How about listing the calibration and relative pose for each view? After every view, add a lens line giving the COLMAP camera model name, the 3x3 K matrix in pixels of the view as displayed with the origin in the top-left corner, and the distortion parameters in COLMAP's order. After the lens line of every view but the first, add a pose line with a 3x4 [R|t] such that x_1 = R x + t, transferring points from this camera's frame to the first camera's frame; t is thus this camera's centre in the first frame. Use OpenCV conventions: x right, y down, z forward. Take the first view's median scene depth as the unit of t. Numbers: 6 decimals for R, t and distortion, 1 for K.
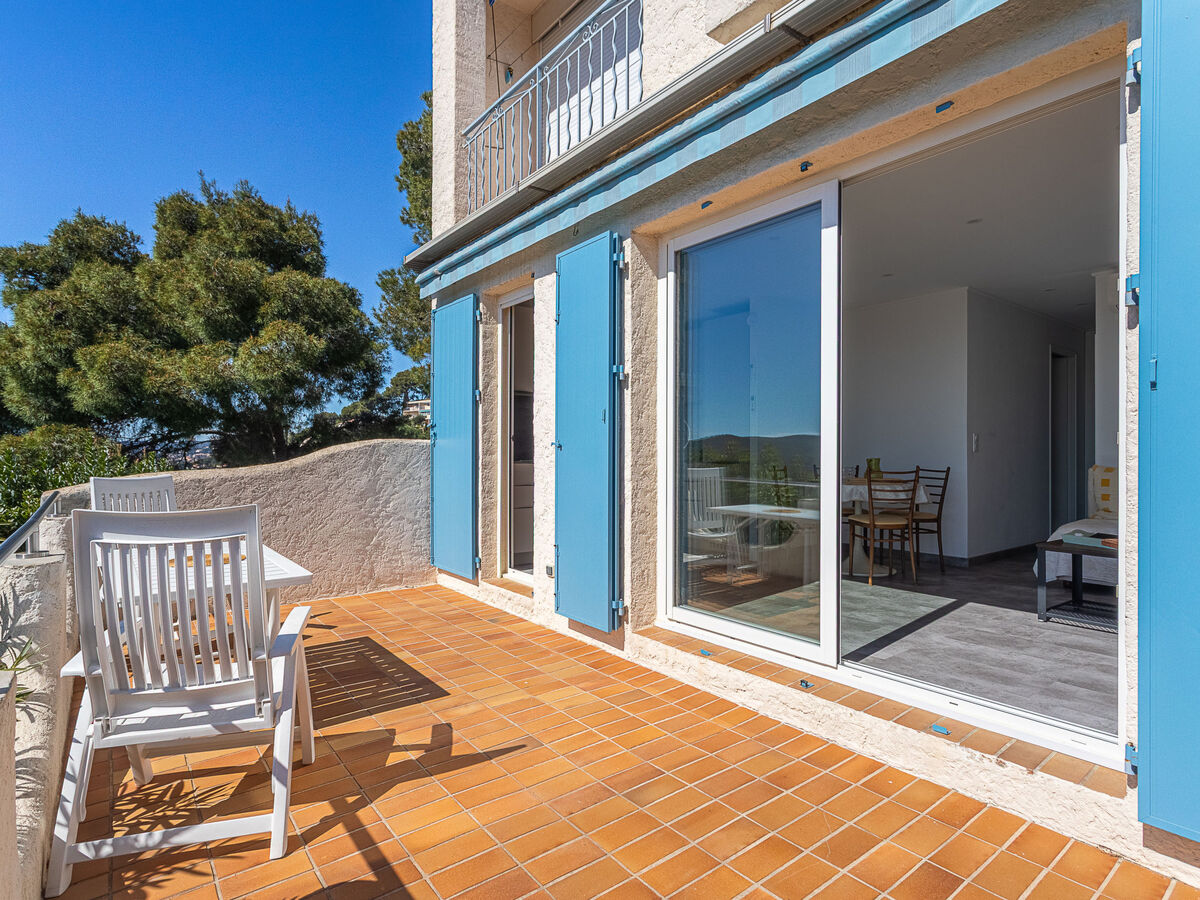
lens RADIAL K [[641.5, 0, 597.7], [0, 641.5, 449.5], [0, 0, 1]] dist [0.004431, 0.002311]
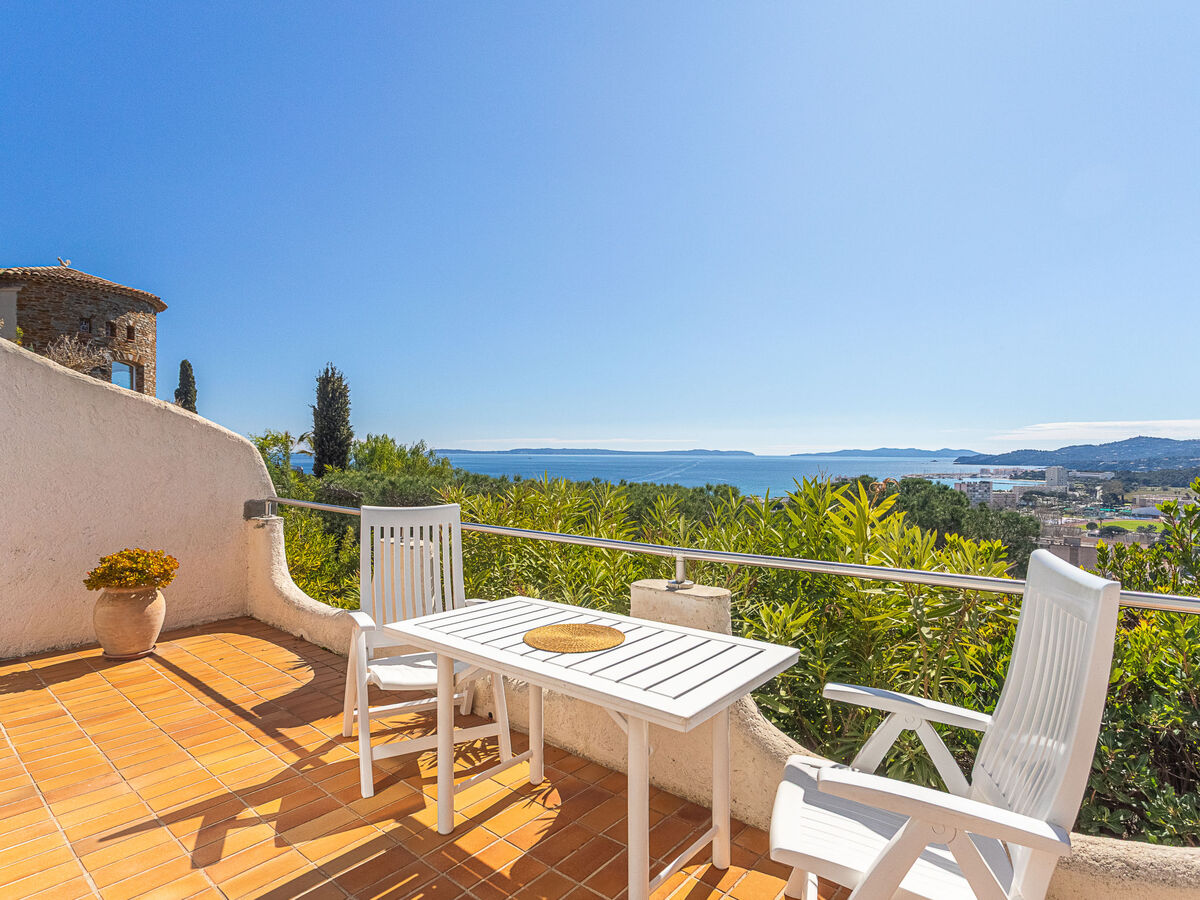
lens RADIAL K [[641.5, 0, 608.0], [0, 641.5, 455.0], [0, 0, 1]] dist [0.004431, 0.002311]
pose [[-0.975939, -0.006805, -0.217939, -0.443744], [-0.006588, 0.999977, -0.001722, -0.023876], [0.217946, -0.000245, -0.975961, 1.532203]]
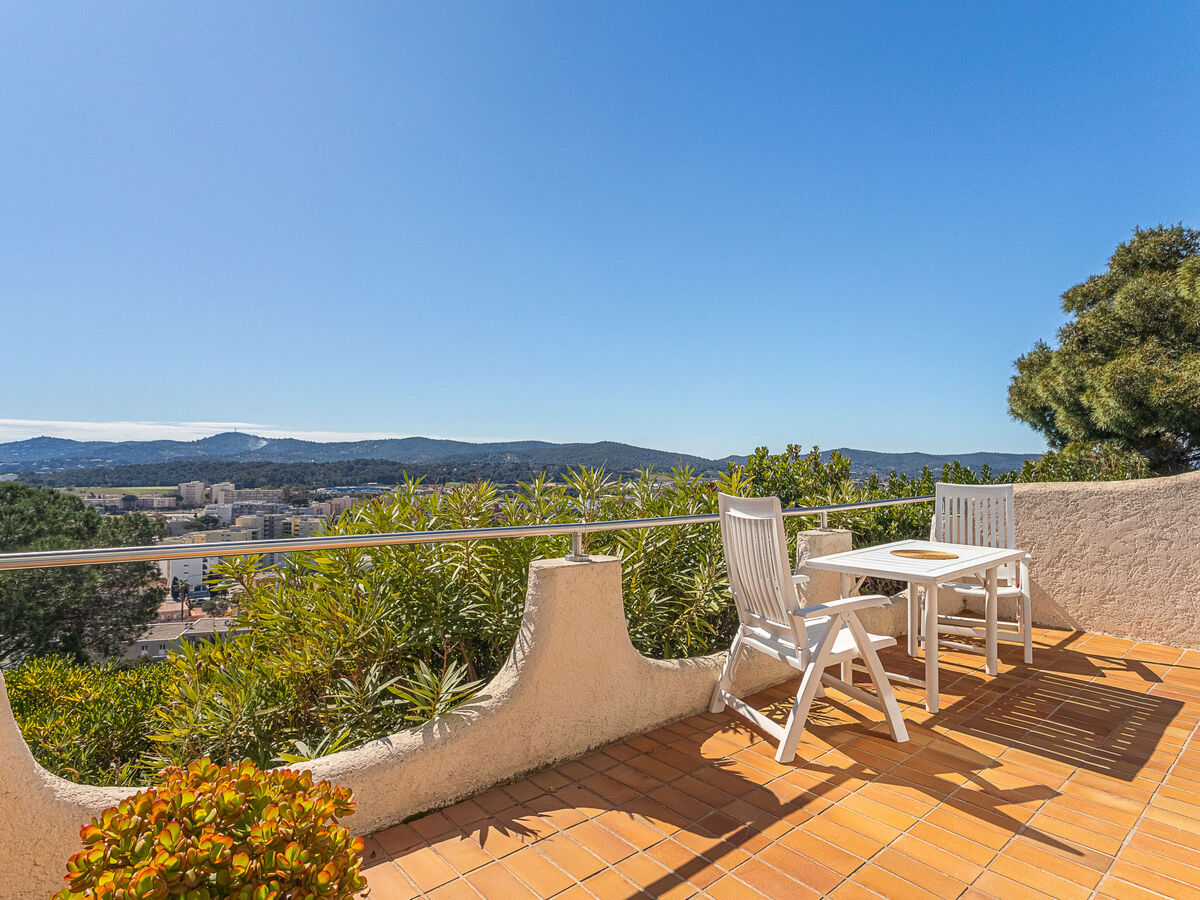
lens RADIAL K [[641.5, 0, 601.1], [0, 641.5, 456.7], [0, 0, 1]] dist [0.004431, 0.002311]
pose [[0.058638, -0.009938, -0.998230, 0.474950], [-0.004931, 0.999935, -0.010244, 0.008446], [0.998267, 0.005523, 0.058586, 0.314991]]
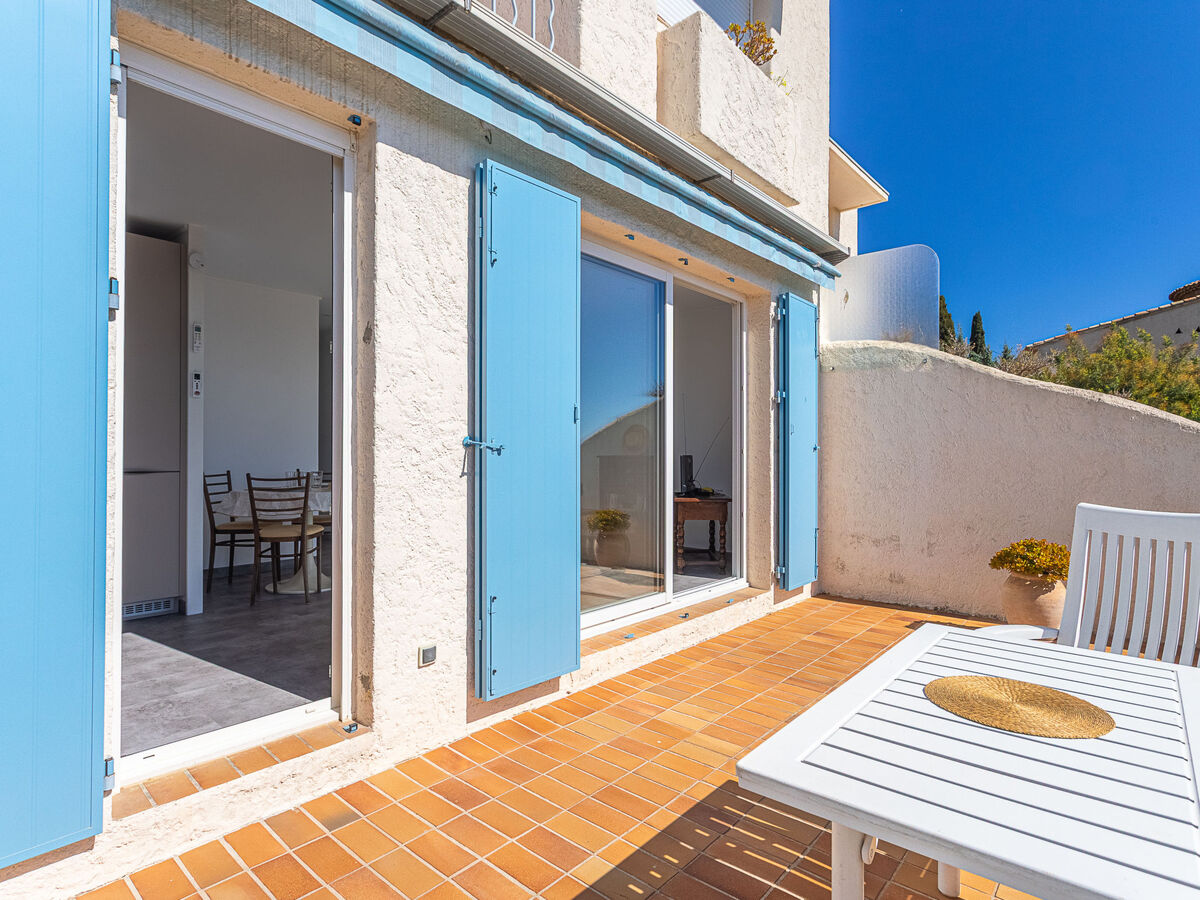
lens RADIAL K [[641.5, 0, 599.3], [0, 641.5, 455.0], [0, 0, 1]] dist [0.004431, 0.002311]
pose [[-0.199920, -0.004020, 0.979804, -0.900097], [-0.009104, 0.999956, 0.002245, -0.002802], [-0.979770, -0.008471, -0.199948, 1.248266]]
